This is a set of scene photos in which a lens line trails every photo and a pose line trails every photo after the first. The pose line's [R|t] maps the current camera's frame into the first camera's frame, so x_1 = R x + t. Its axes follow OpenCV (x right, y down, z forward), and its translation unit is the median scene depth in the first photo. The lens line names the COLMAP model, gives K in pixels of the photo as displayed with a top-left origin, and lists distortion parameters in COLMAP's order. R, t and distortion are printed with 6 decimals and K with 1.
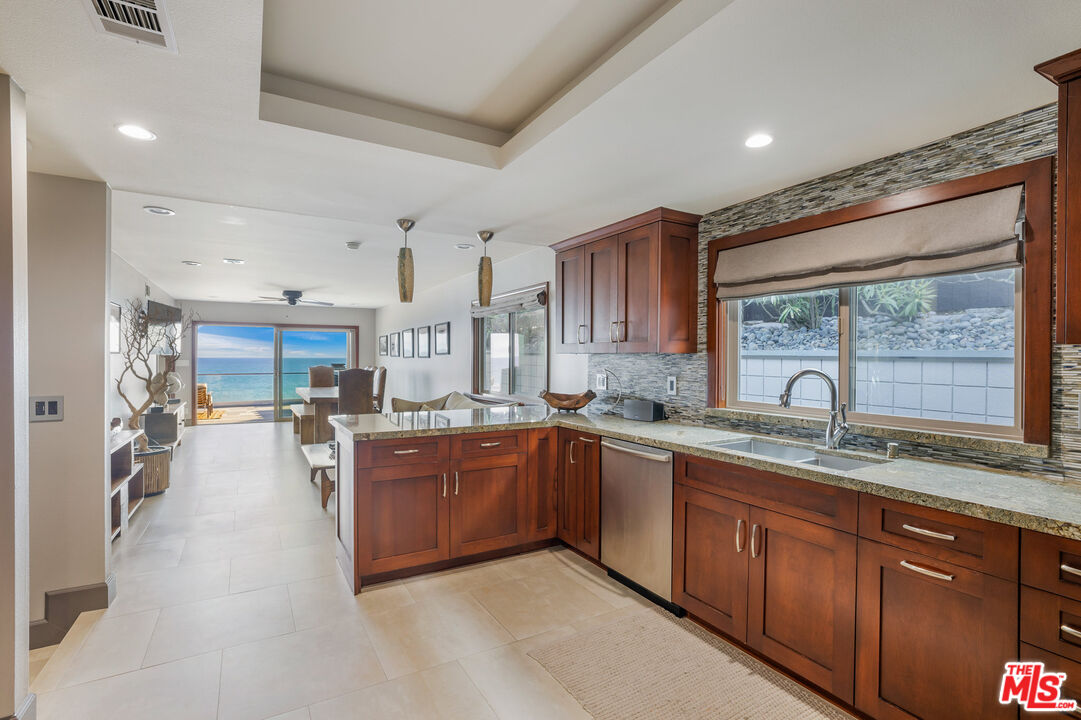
lens RADIAL K [[514.8, 0, 540.5], [0, 514.8, 360.0], [0, 0, 1]] dist [-0.001235, 0.000025]
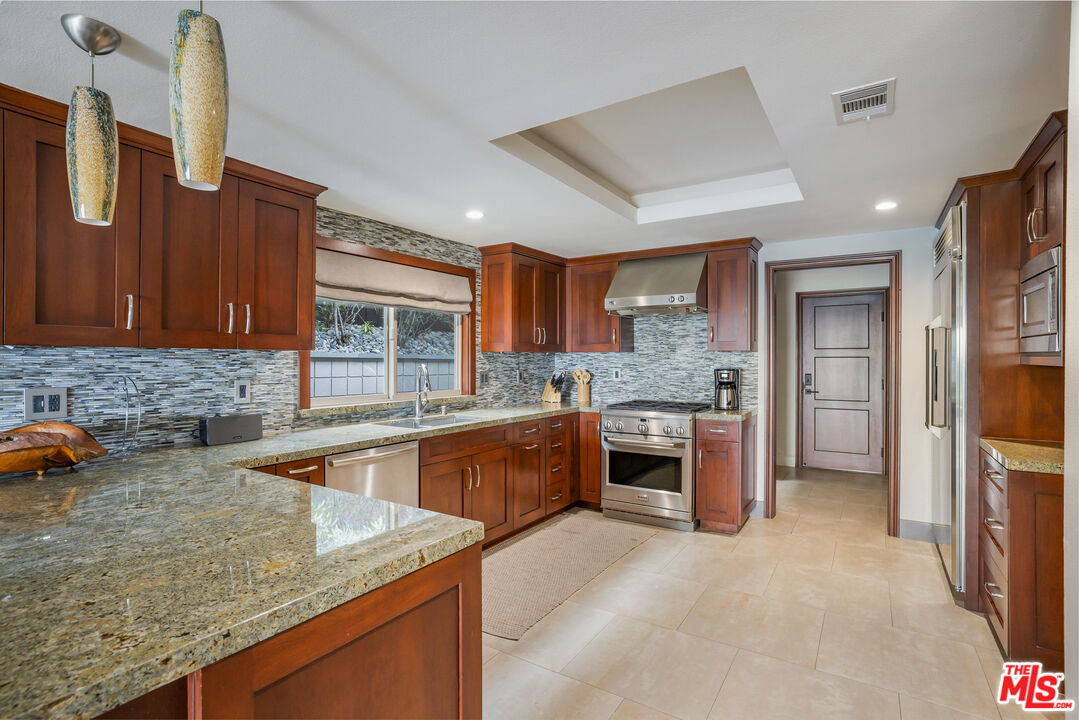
lens RADIAL K [[513.9, 0, 539.5], [0, 513.9, 360.0], [0, 0, 1]] dist [-0.001235, 0.000025]
pose [[-0.438591, -0.005754, 0.898668, -0.751050], [0.002382, 0.999969, 0.007565, -0.003611], [-0.898684, 0.005459, -0.438564, 1.088839]]
